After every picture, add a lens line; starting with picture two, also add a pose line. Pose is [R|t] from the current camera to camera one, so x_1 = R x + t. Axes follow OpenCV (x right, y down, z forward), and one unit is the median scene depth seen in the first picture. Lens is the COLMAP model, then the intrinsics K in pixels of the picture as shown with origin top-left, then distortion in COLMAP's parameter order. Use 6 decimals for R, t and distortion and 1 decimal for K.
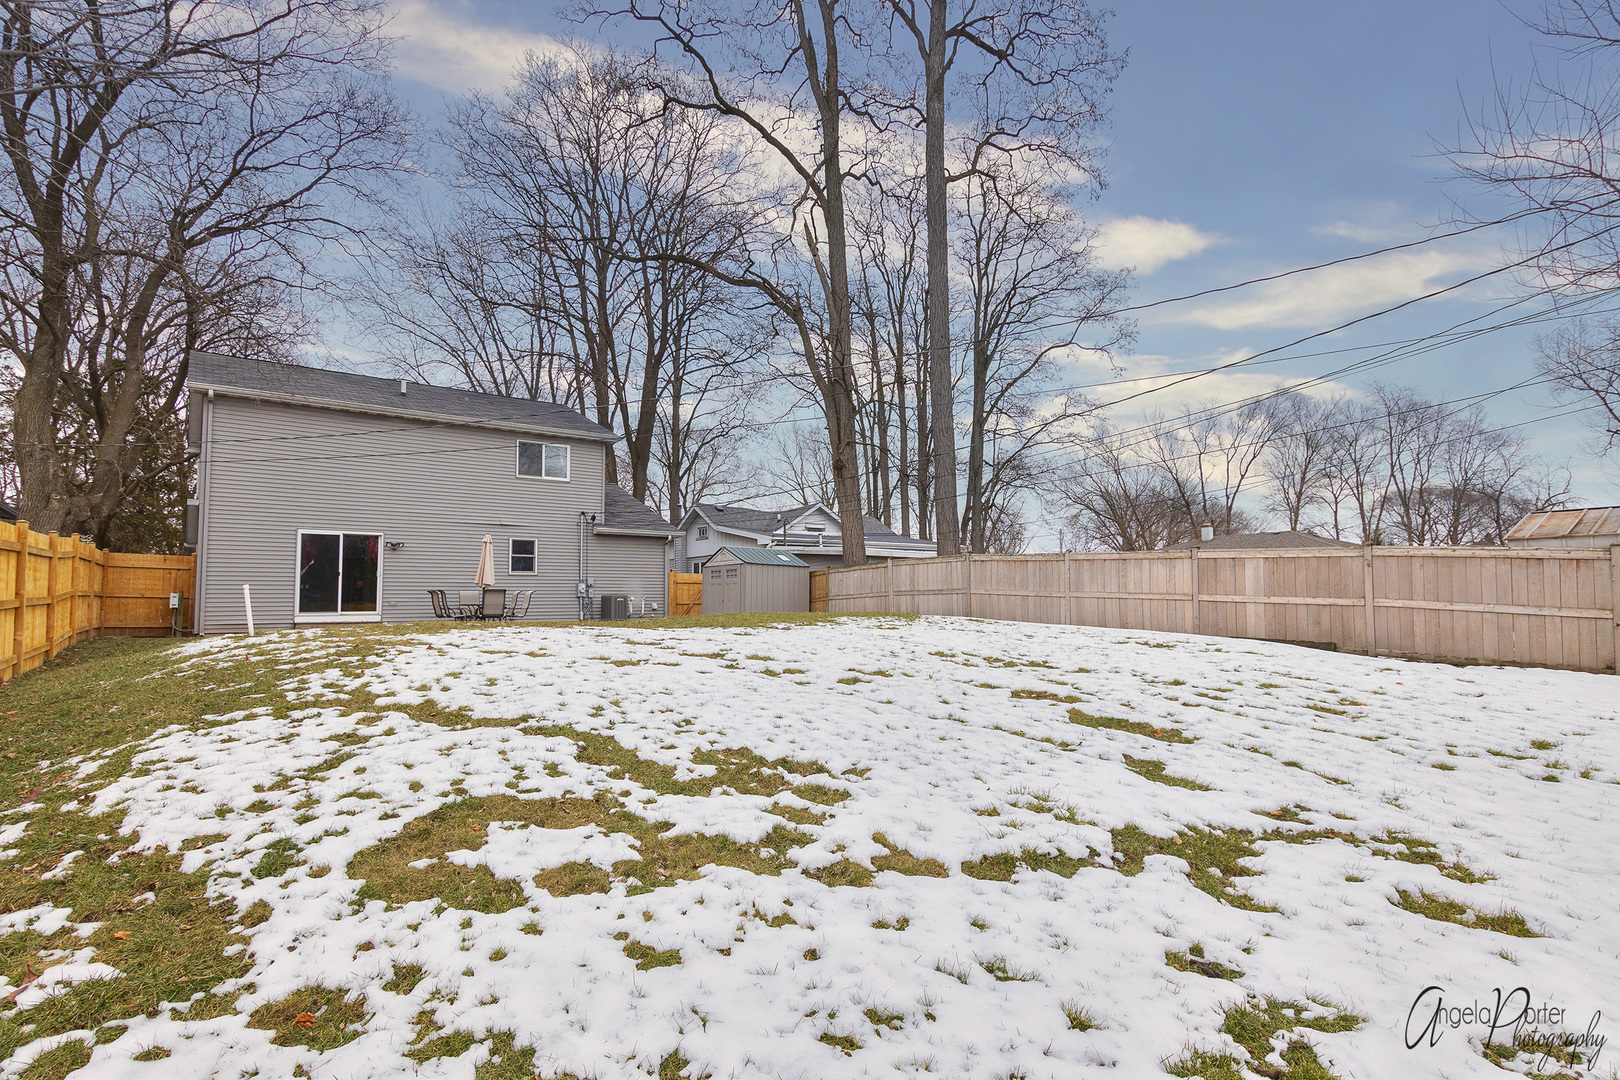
lens RADIAL K [[792.3, 0, 803.2], [0, 792.3, 552.7], [0, 0, 1]] dist [0.006909, -0.000057]
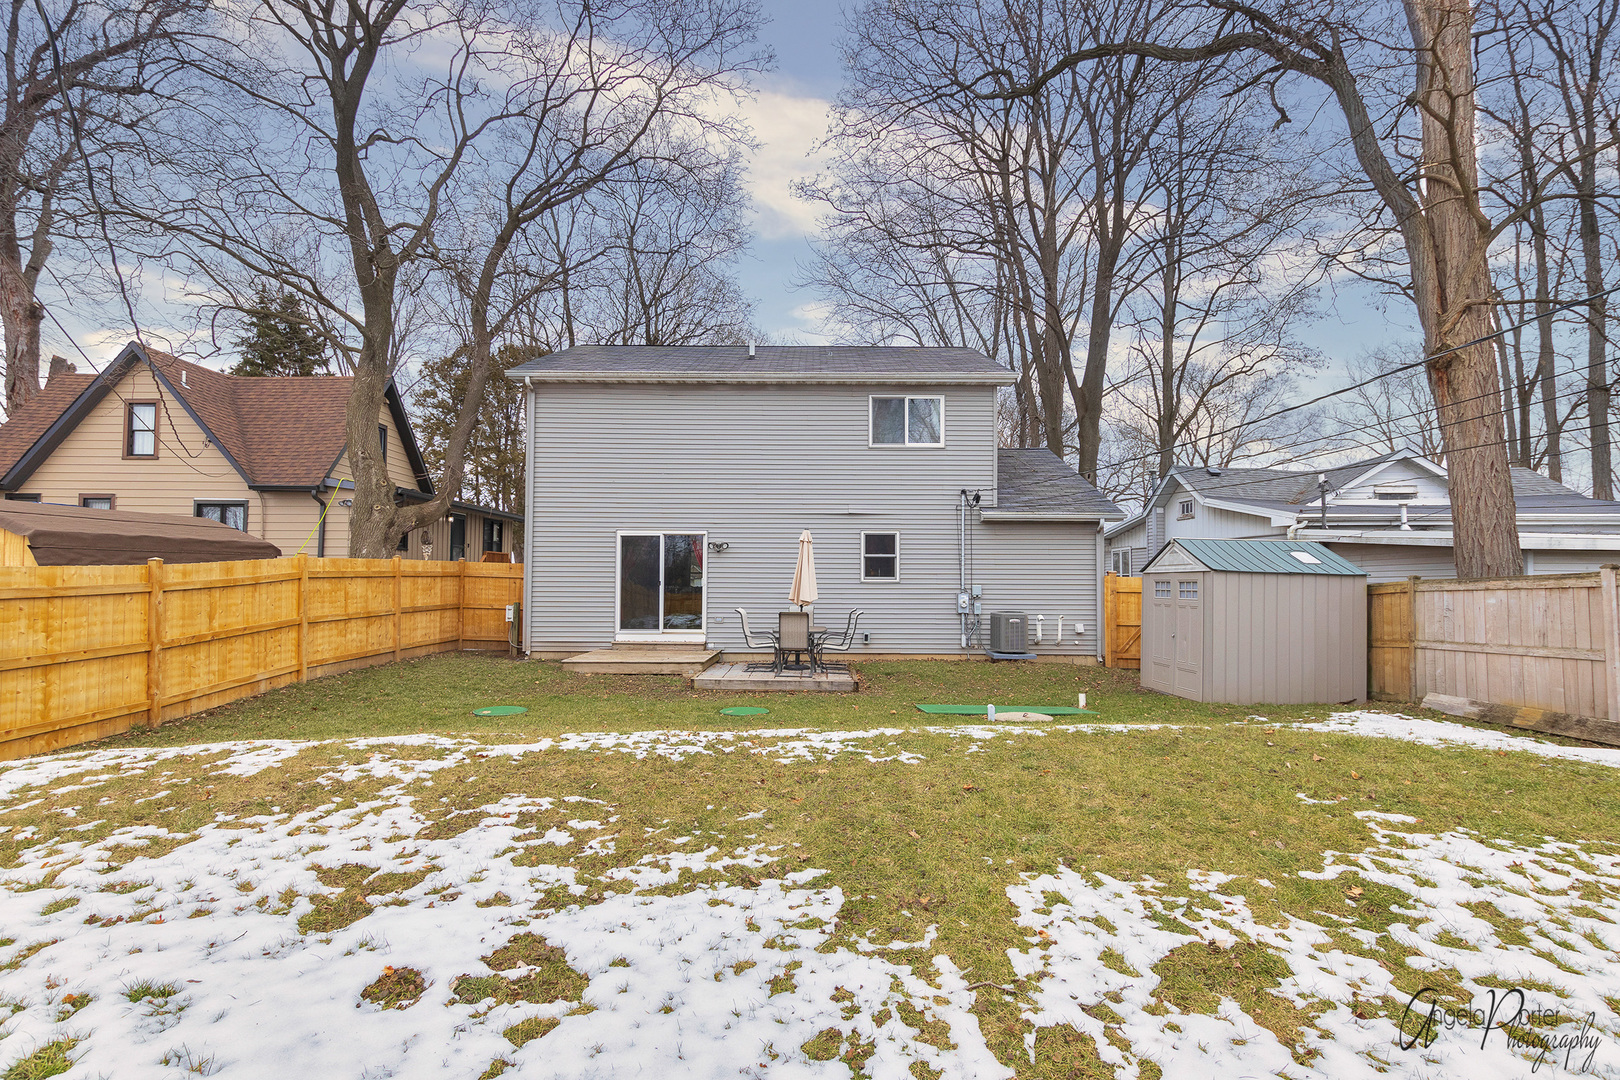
lens RADIAL K [[792.3, 0, 803.2], [0, 792.3, 552.7], [0, 0, 1]] dist [0.006909, -0.000057]
pose [[0.801122, -0.009442, -0.598427, 0.021698], [0.027074, 0.999424, 0.020476, -0.015142], [0.597889, -0.032605, 0.800915, 0.370221]]
